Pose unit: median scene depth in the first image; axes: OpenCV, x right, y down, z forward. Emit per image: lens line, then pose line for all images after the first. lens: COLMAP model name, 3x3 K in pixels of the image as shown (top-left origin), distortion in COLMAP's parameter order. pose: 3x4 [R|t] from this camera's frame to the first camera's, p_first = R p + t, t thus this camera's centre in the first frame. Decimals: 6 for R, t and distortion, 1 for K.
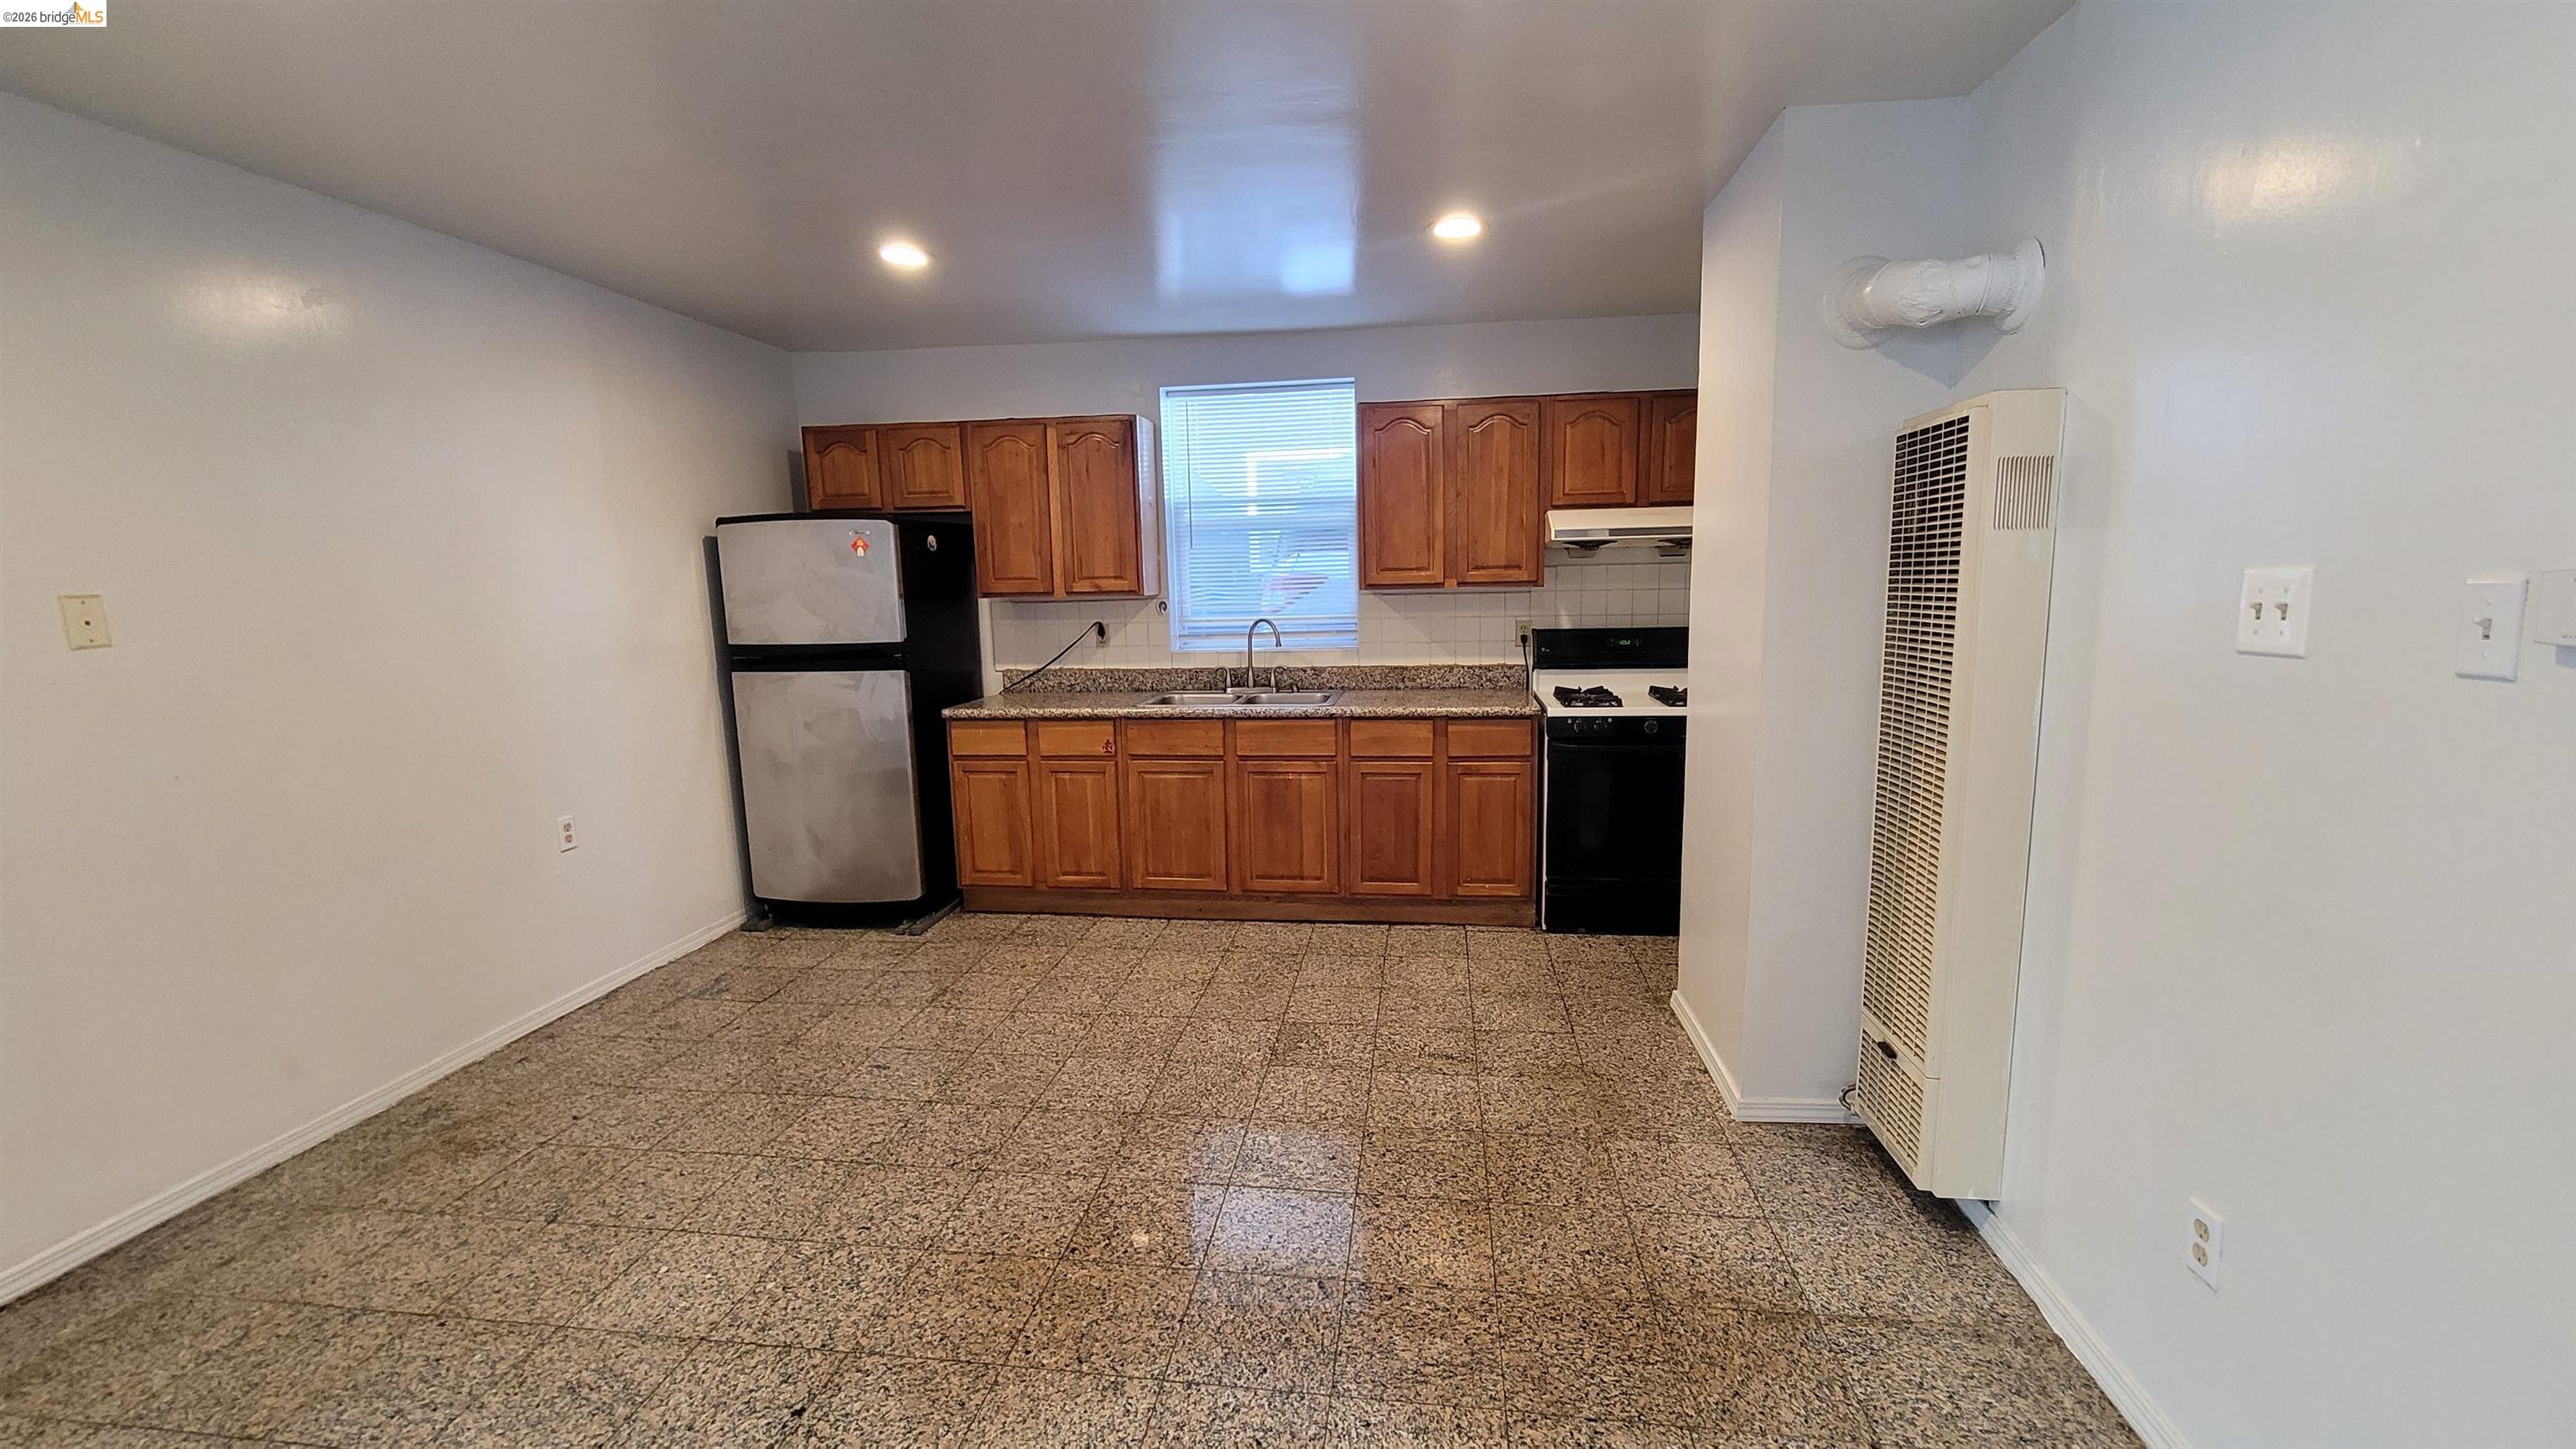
lens RADIAL K [[1053.9, 0, 1291.8], [0, 1053.9, 729.8], [0, 0, 1]] dist [-0.002153, 0.001229]
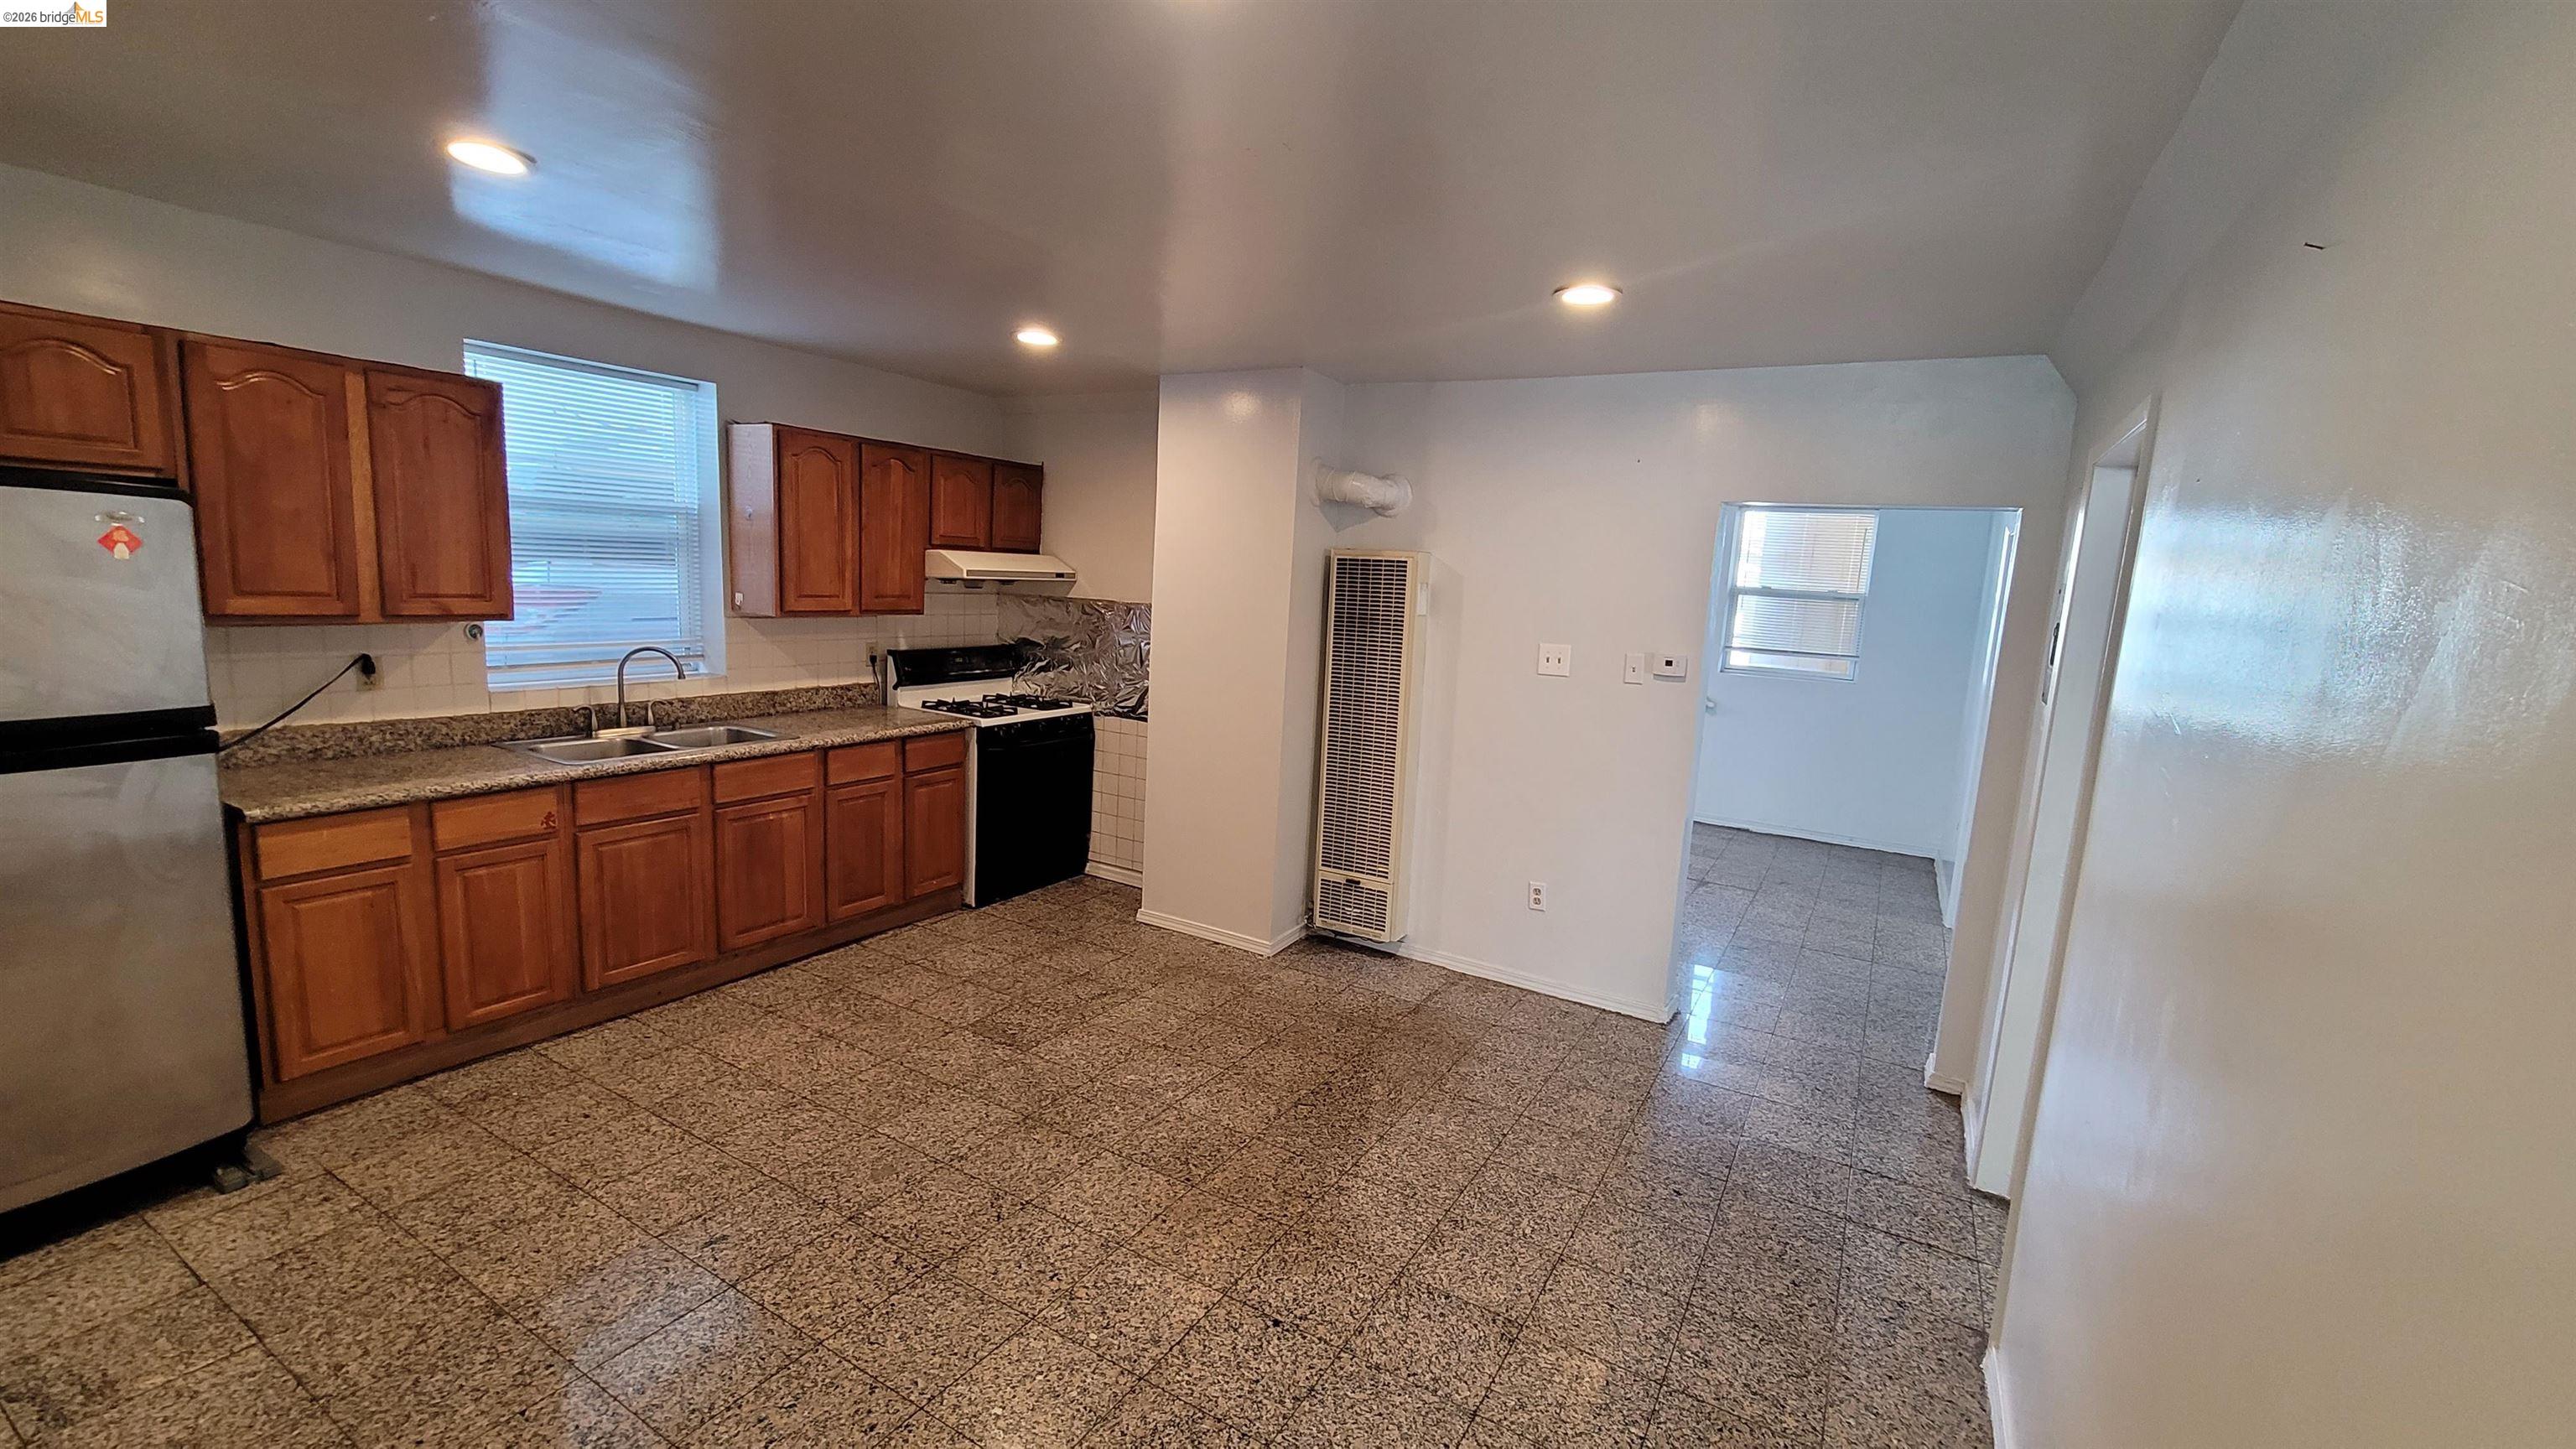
lens RADIAL K [[1053.9, 0, 1292.7], [0, 1053.9, 731.0], [0, 0, 1]] dist [-0.002153, 0.001229]
pose [[0.379353, -0.097991, 0.920048, -0.671465], [0.075820, 0.994324, 0.074640, -0.065601], [-0.922140, 0.041443, 0.384630, 0.200661]]
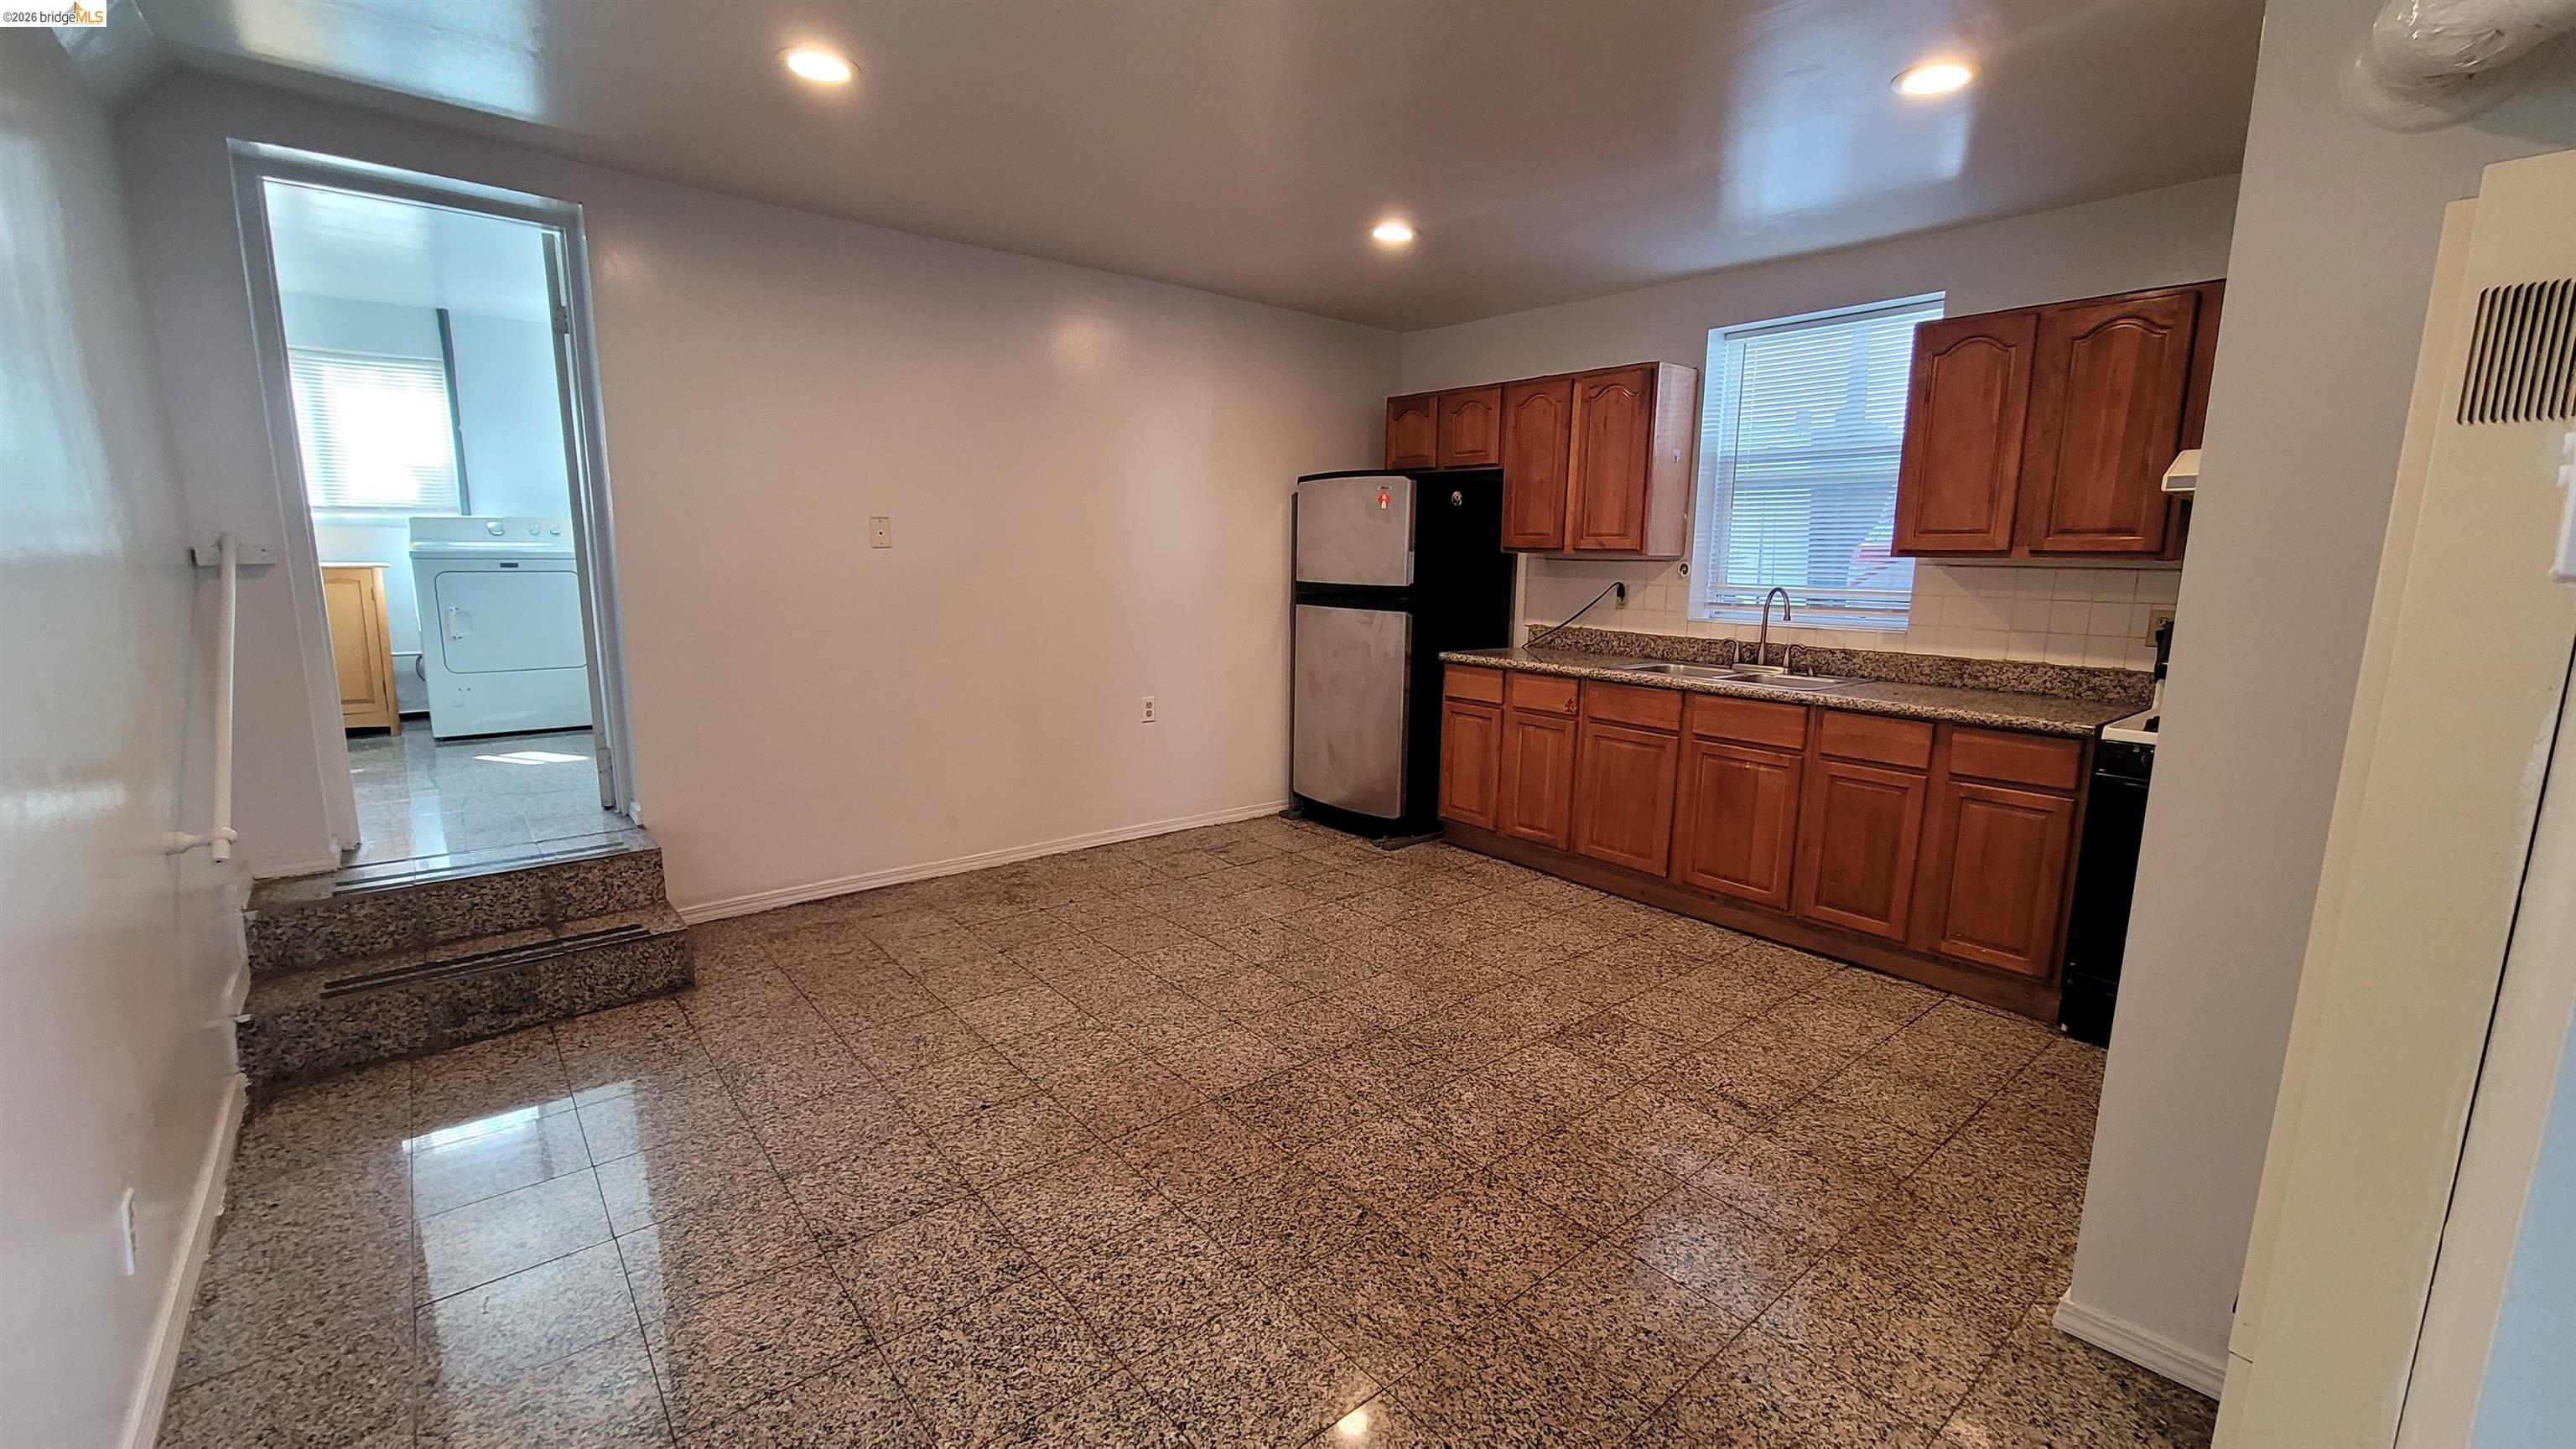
lens RADIAL K [[1053.9, 0, 1290.9], [0, 1053.9, 729.4], [0, 0, 1]] dist [-0.002153, 0.001229]
pose [[0.735334, 0.145268, -0.661953, 0.289001], [-0.132116, 0.988744, 0.070221, 0.003333], [0.664702, 0.035819, 0.746249, 0.093218]]
